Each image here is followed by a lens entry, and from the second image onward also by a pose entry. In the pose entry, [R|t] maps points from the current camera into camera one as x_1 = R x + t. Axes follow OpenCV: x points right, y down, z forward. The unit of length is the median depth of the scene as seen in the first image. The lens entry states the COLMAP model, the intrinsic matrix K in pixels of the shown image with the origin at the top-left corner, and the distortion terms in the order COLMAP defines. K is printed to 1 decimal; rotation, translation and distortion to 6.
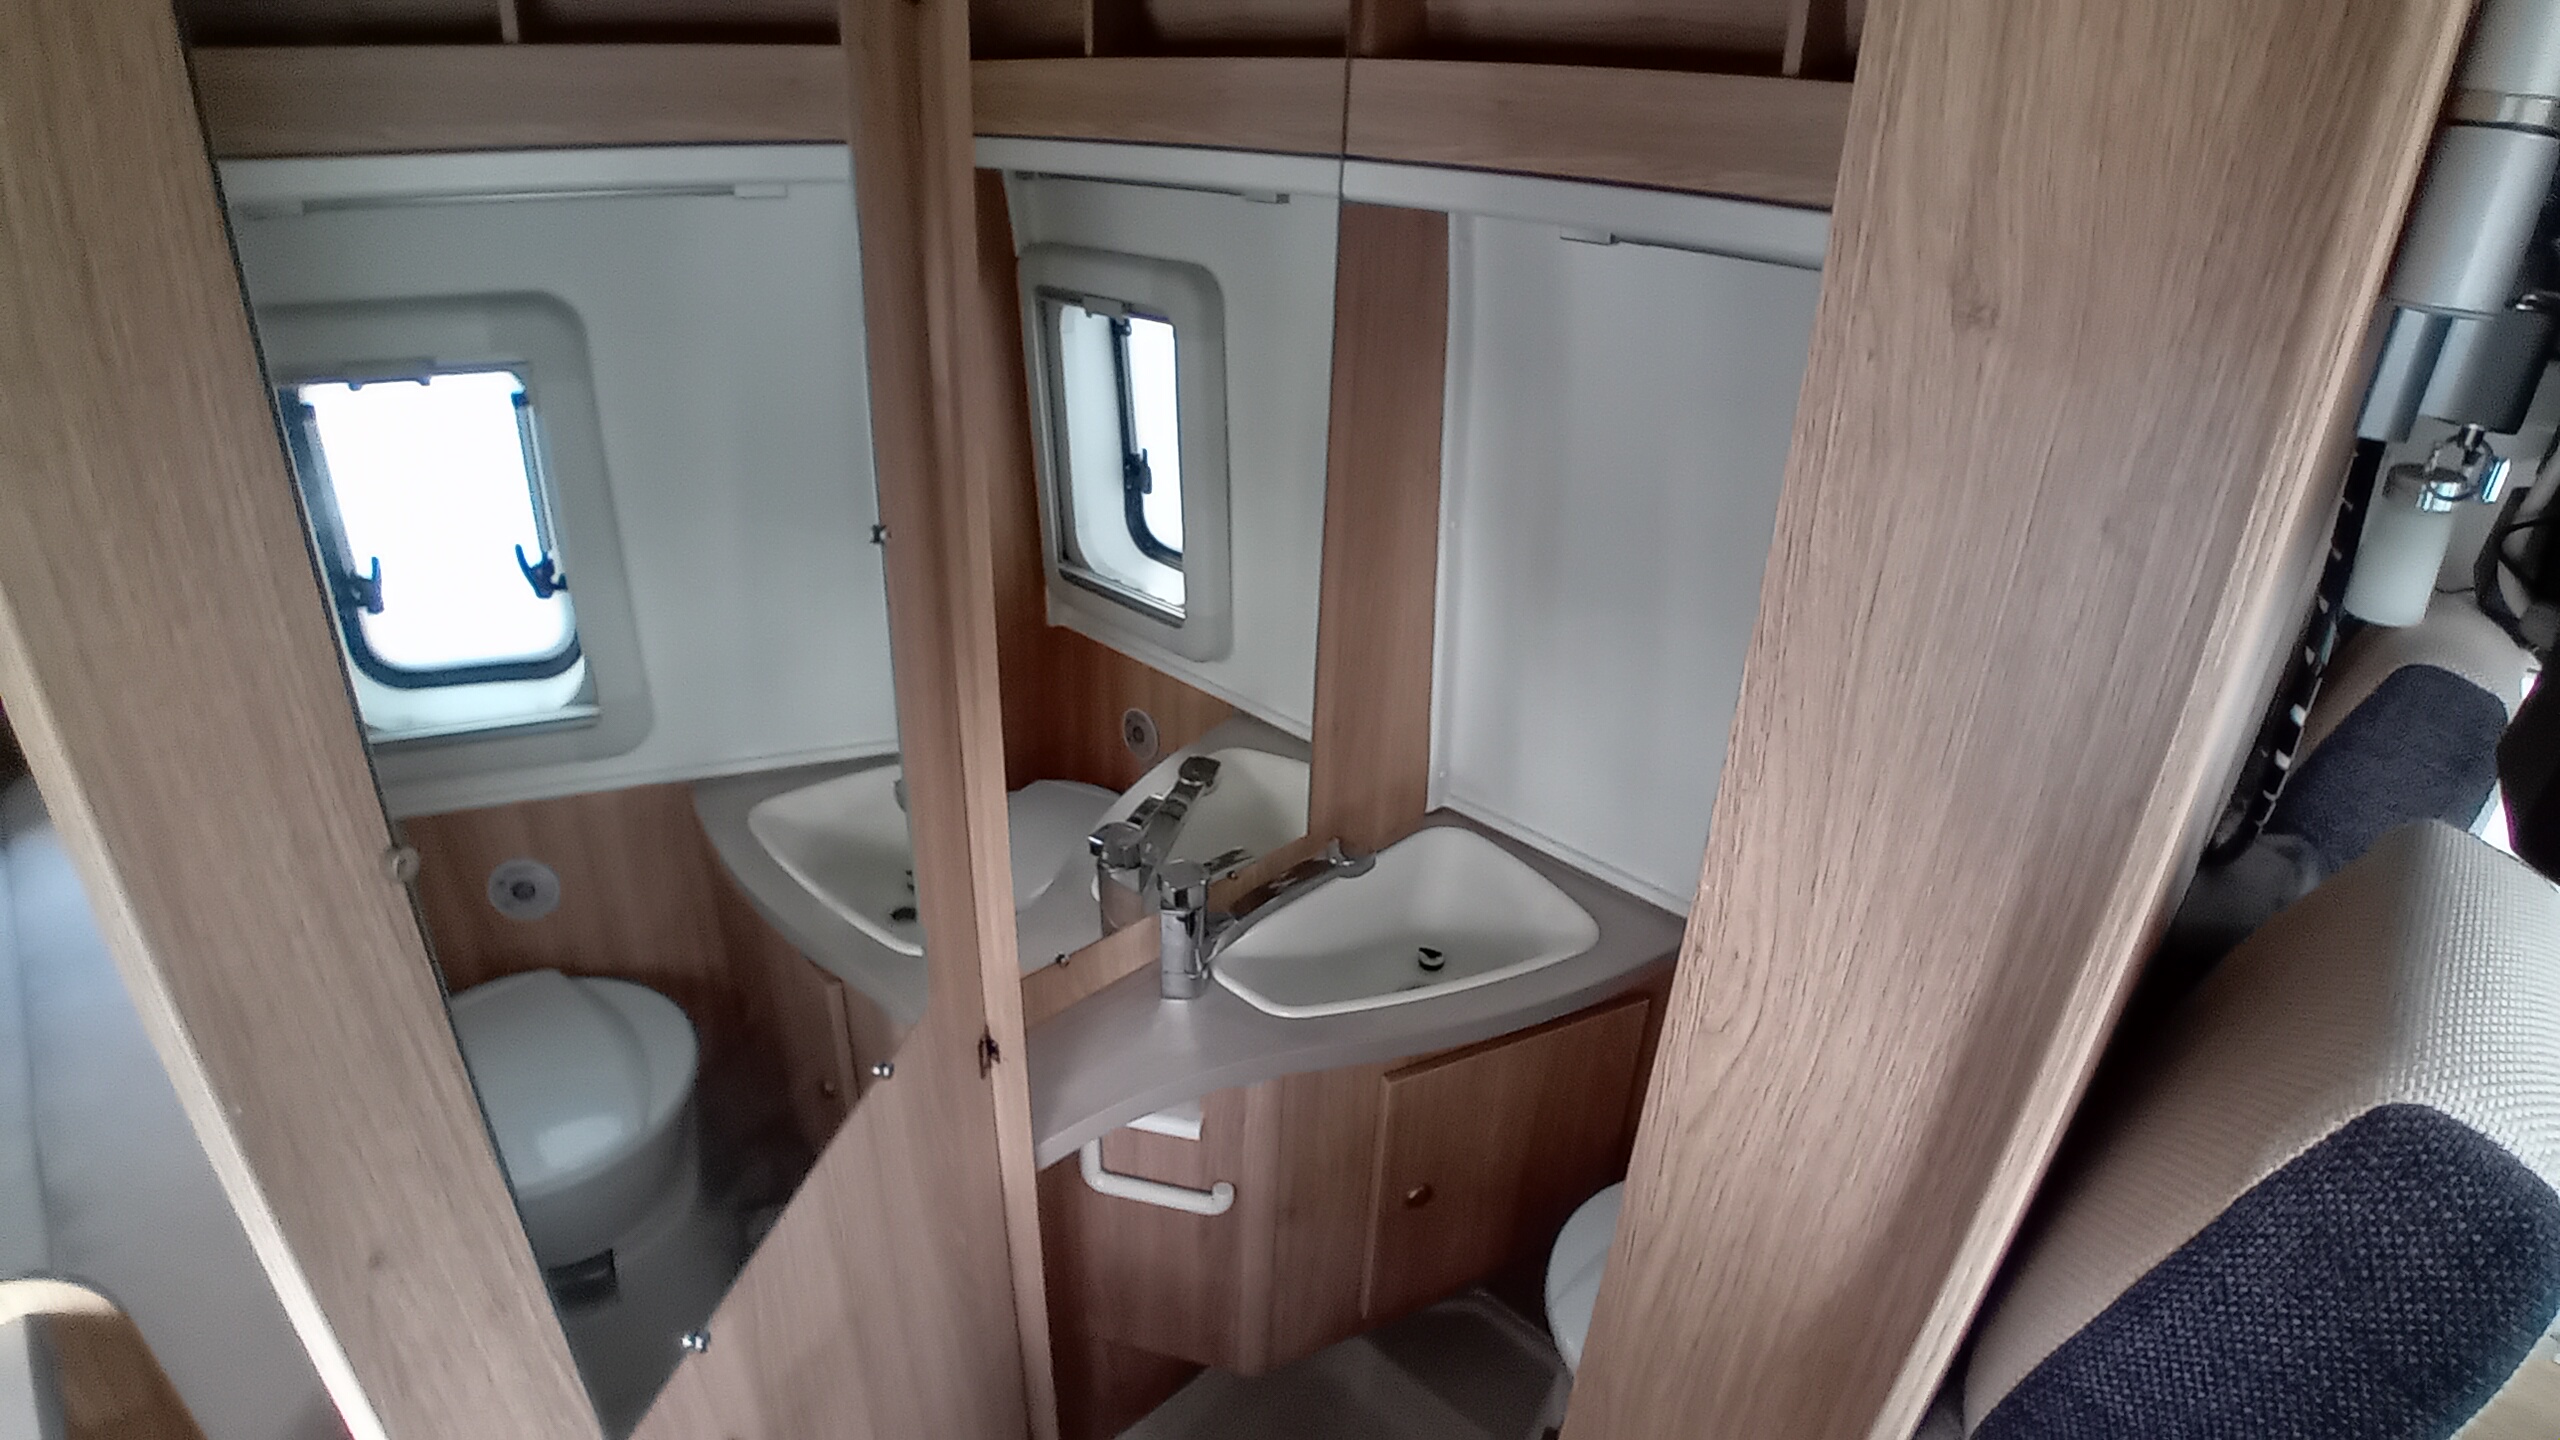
lens RADIAL K [[1298.2, 0, 1295.4], [0, 1298.2, 735.5], [0, 0, 1]] dist [-0.134654, 0.029896]
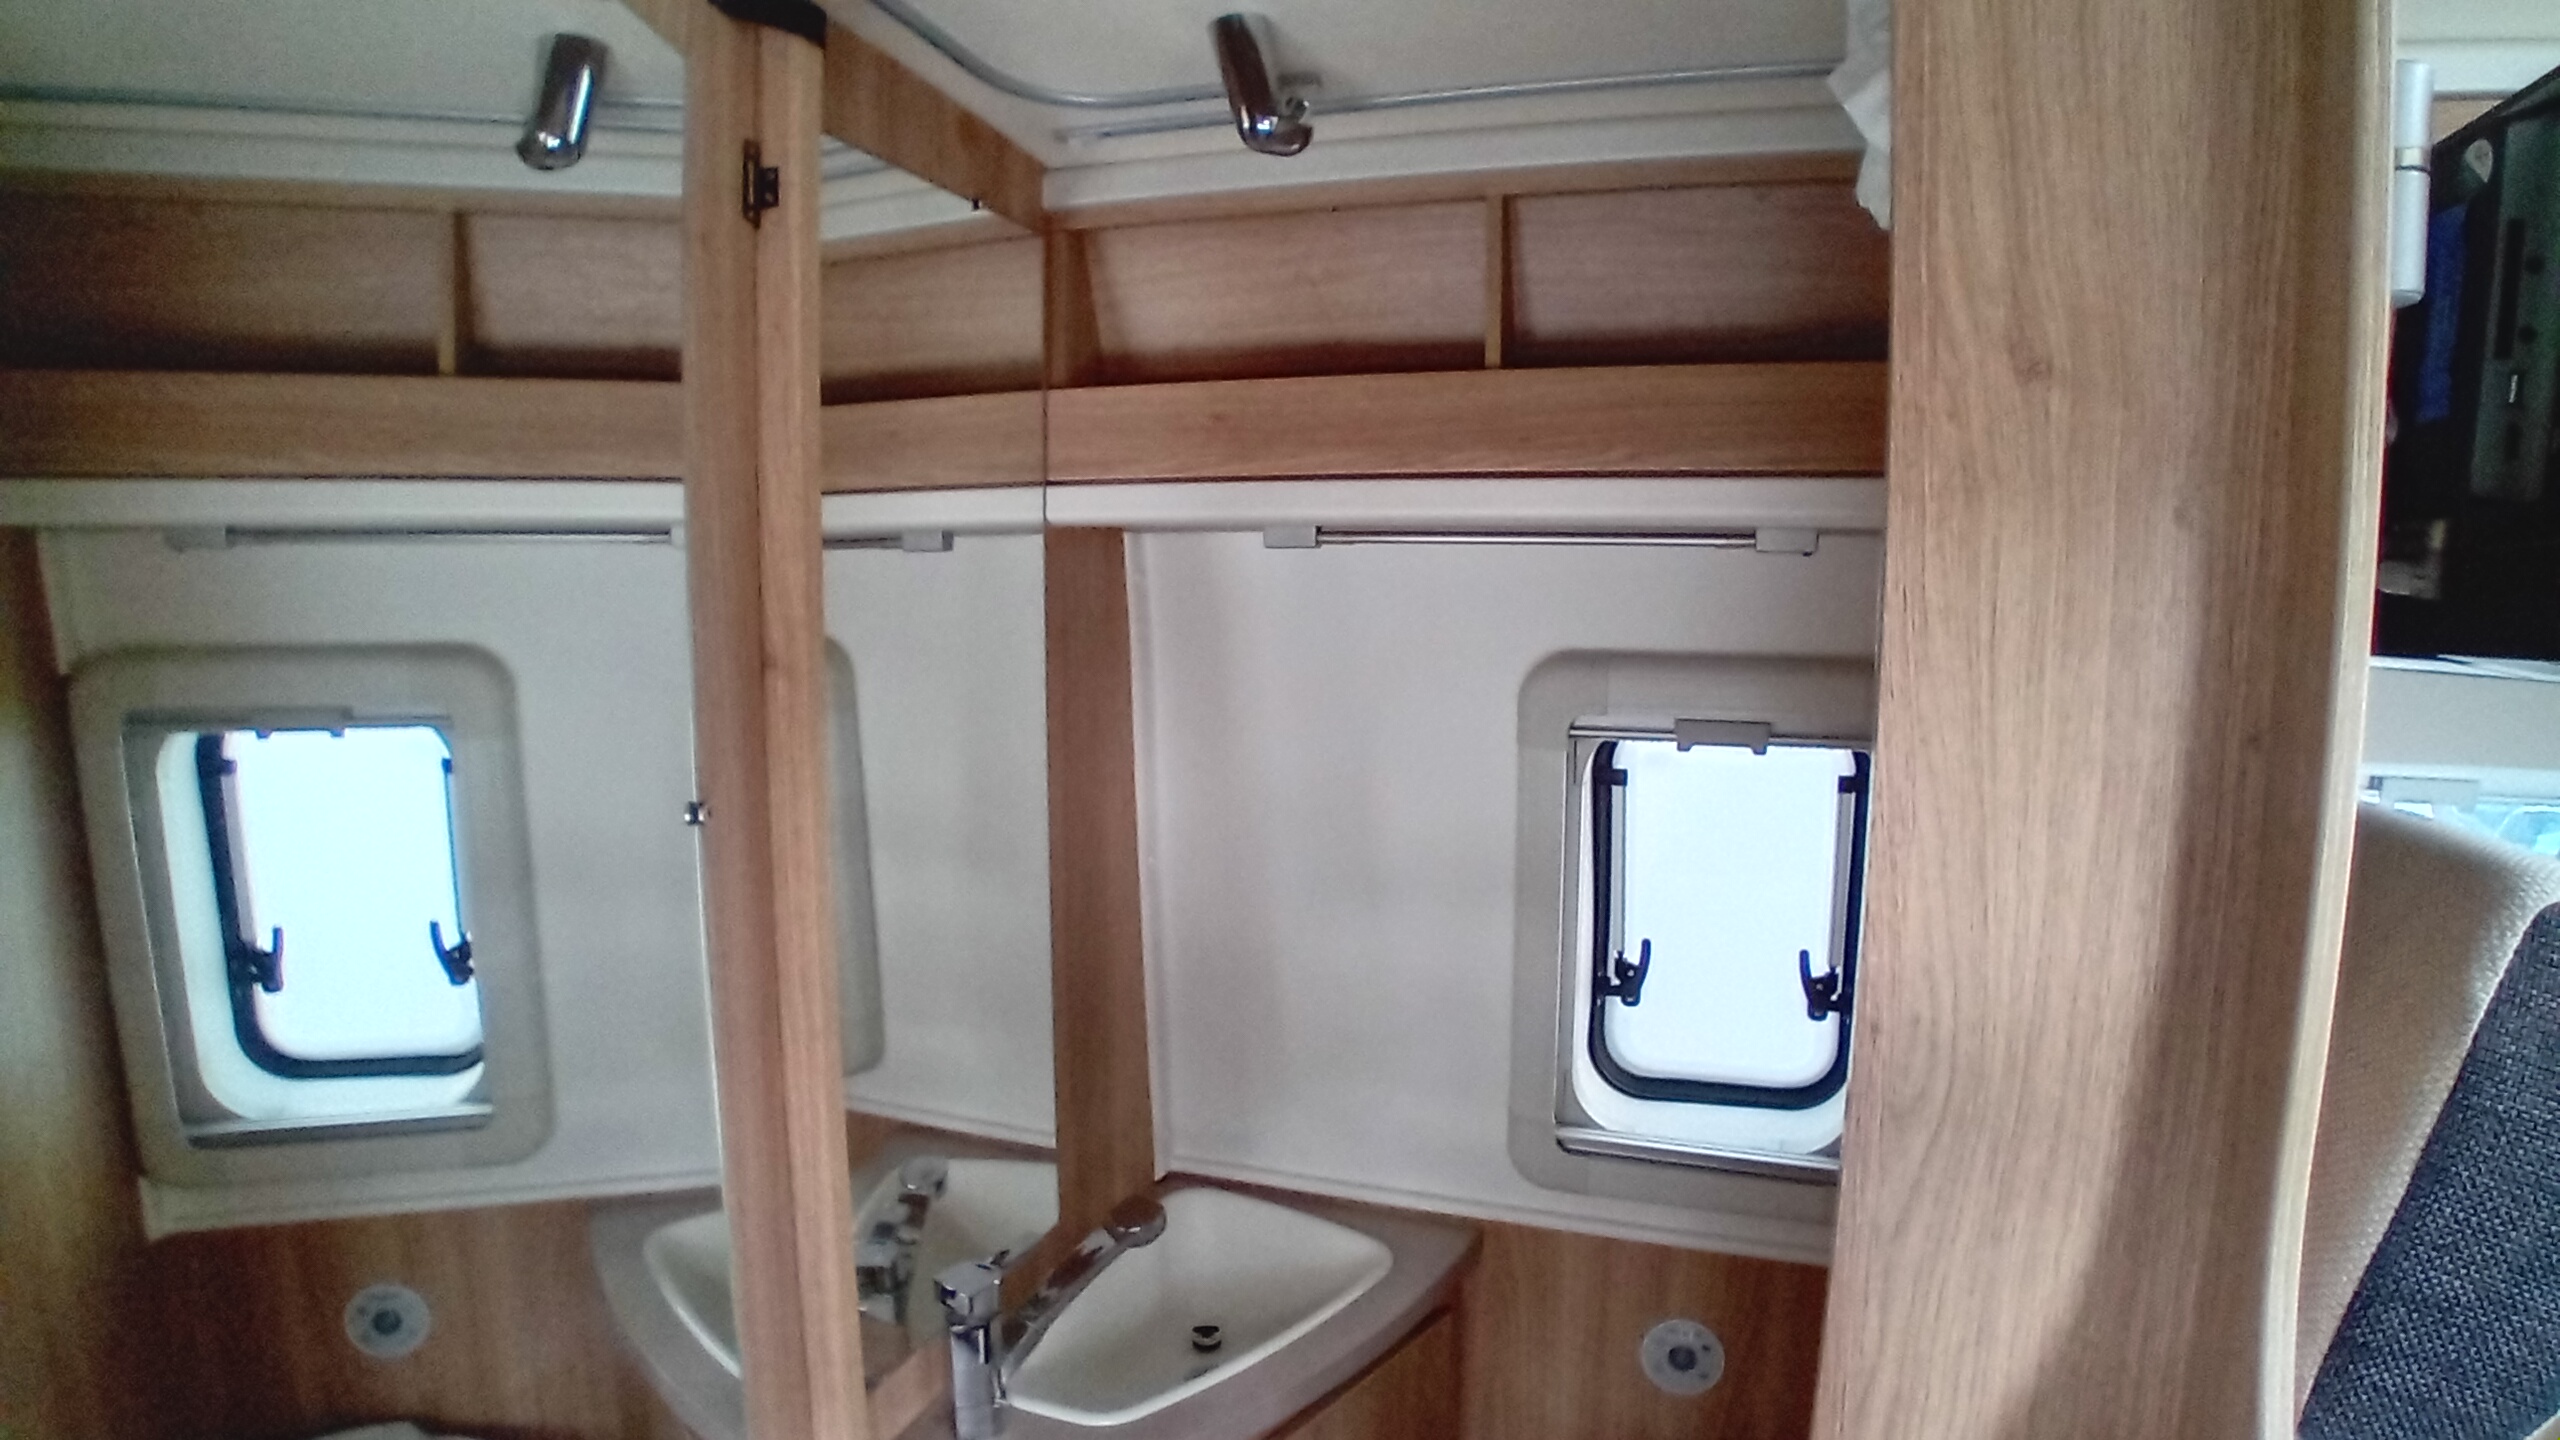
lens RADIAL K [[1298.2, 0, 1295.4], [0, 1298.2, 735.5], [0, 0, 1]] dist [-0.134654, 0.029896]
pose [[0.906062, -0.082756, 0.414973, -0.257111], [0.216430, 0.933337, -0.286427, 0.074444], [-0.363606, 0.349334, 0.863572, 0.136155]]
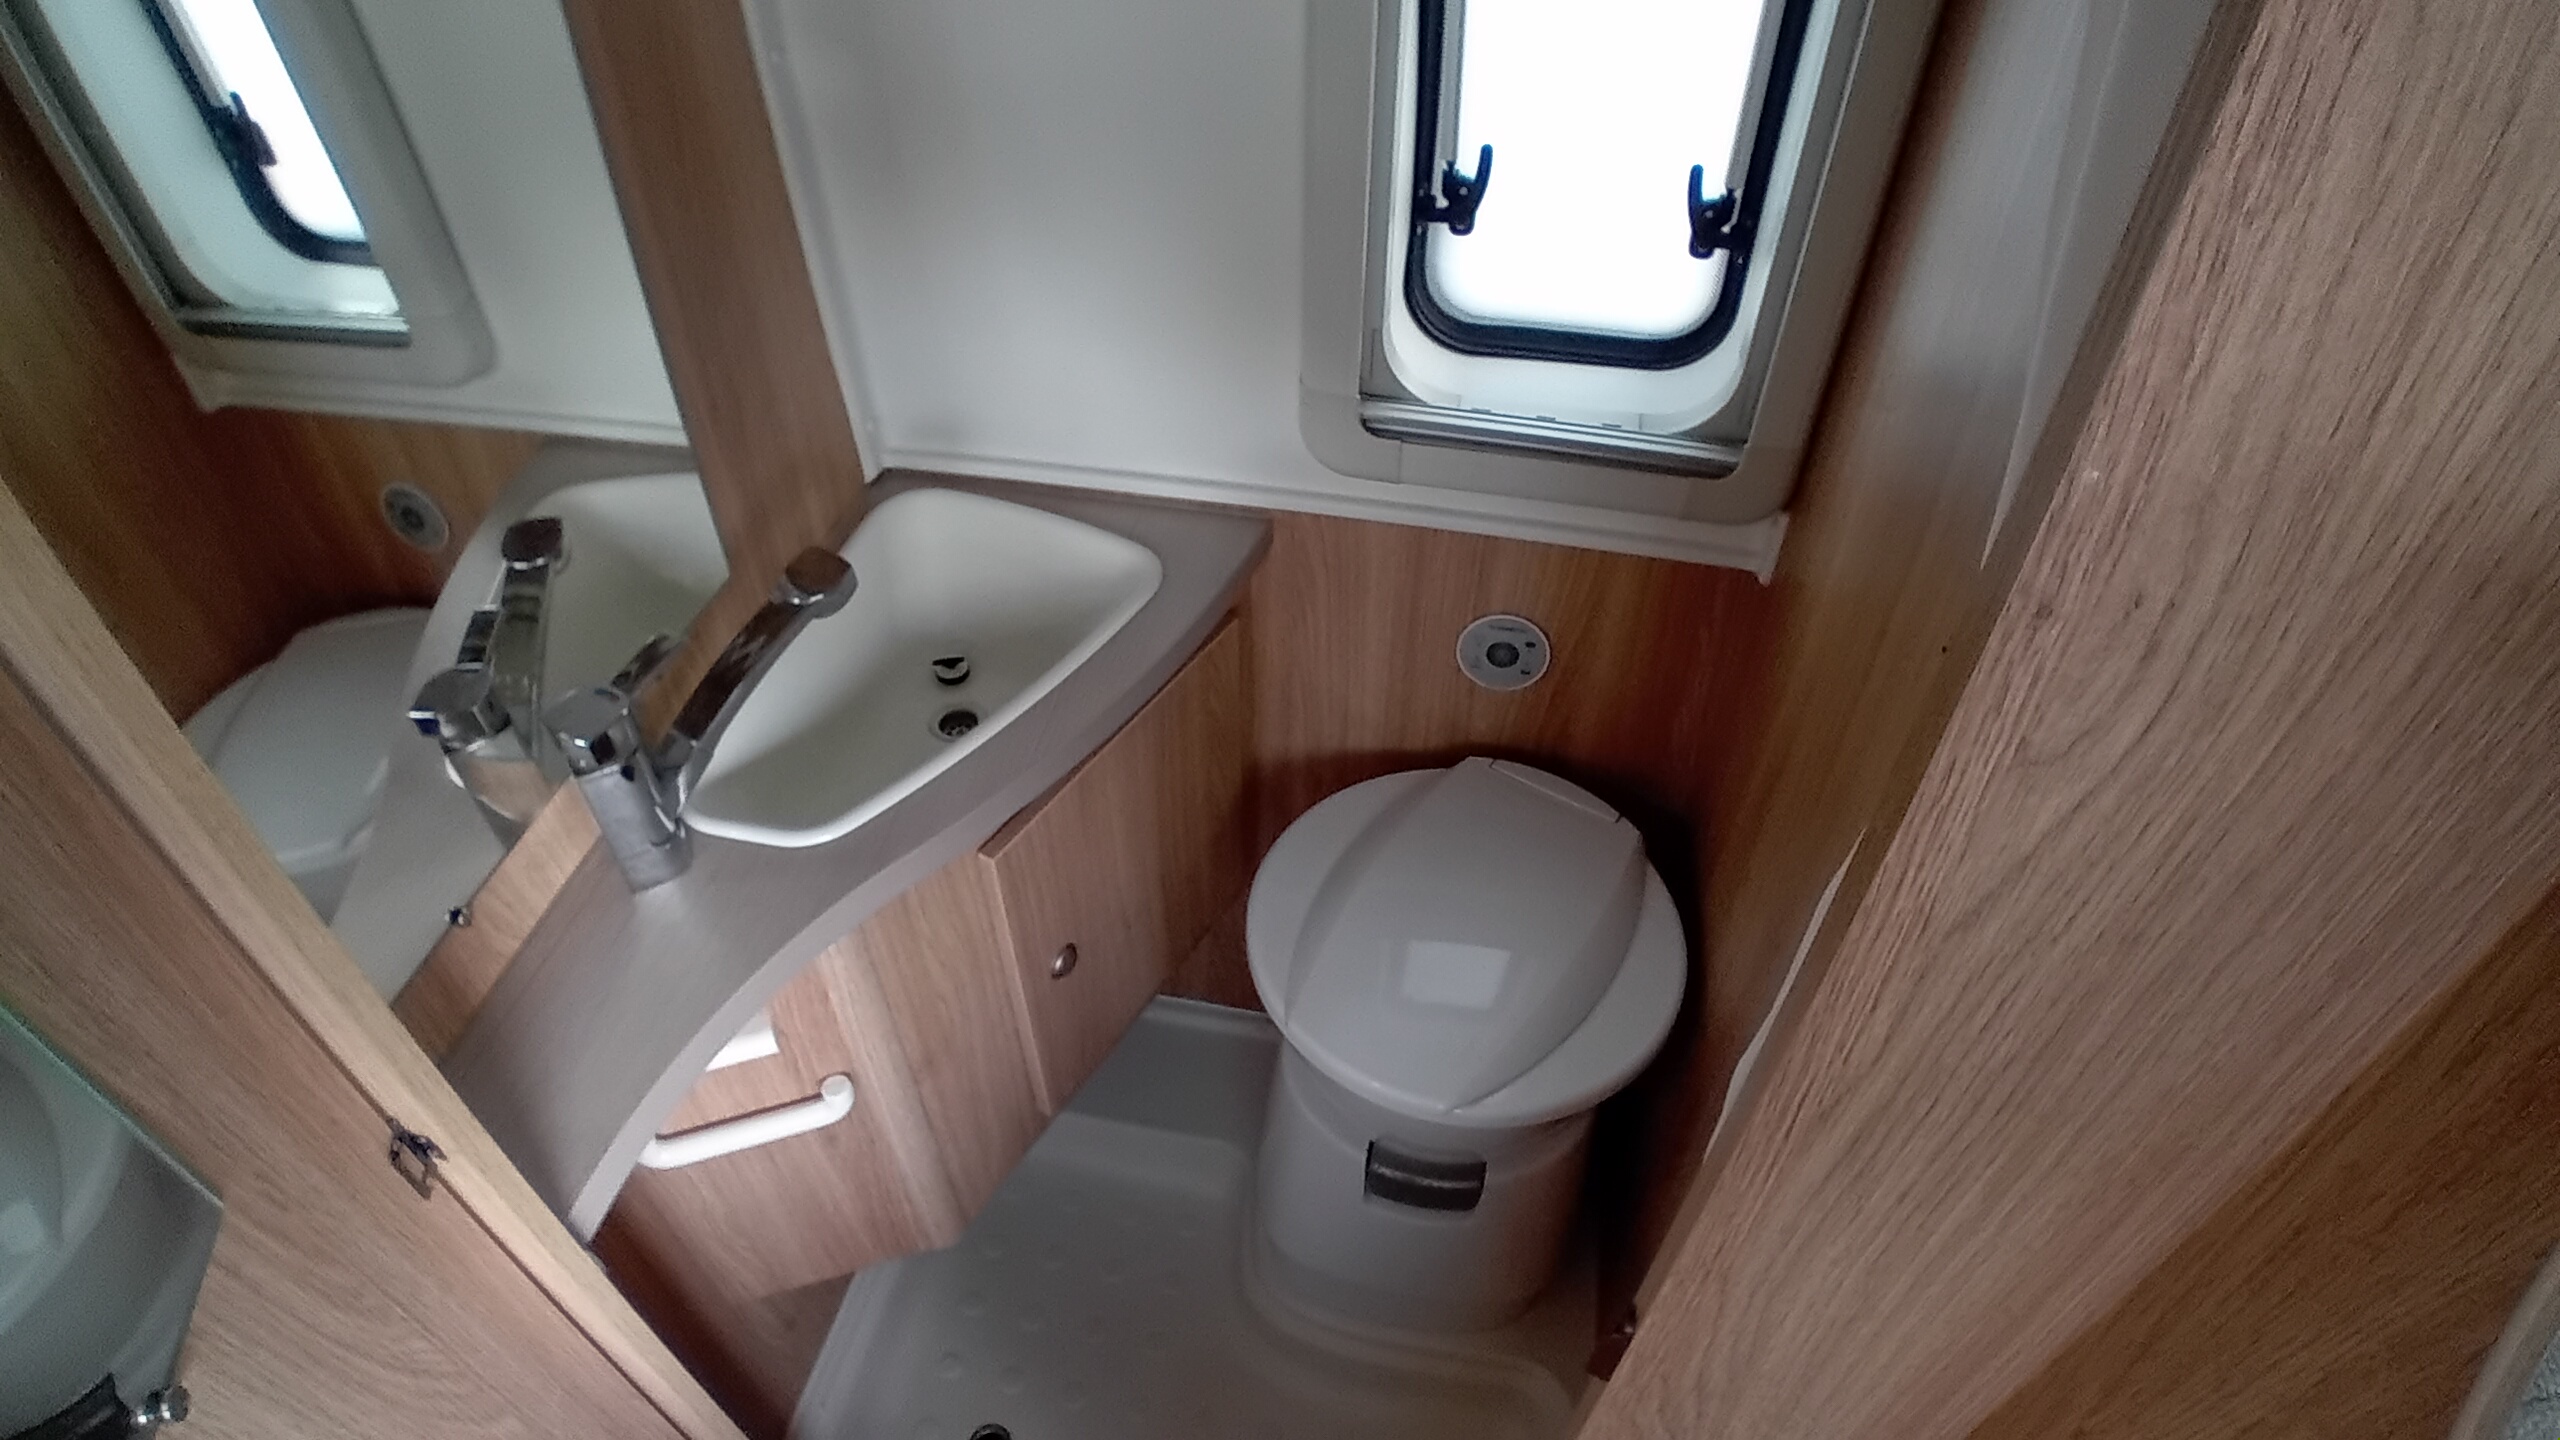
lens RADIAL K [[1298.2, 0, 1295.4], [0, 1298.2, 735.5], [0, 0, 1]] dist [-0.134654, 0.029896]
pose [[0.834599, -0.393669, 0.385317, -0.047686], [0.259354, 0.897923, 0.355624, -0.008835], [-0.485983, -0.196870, 0.851506, 0.409136]]
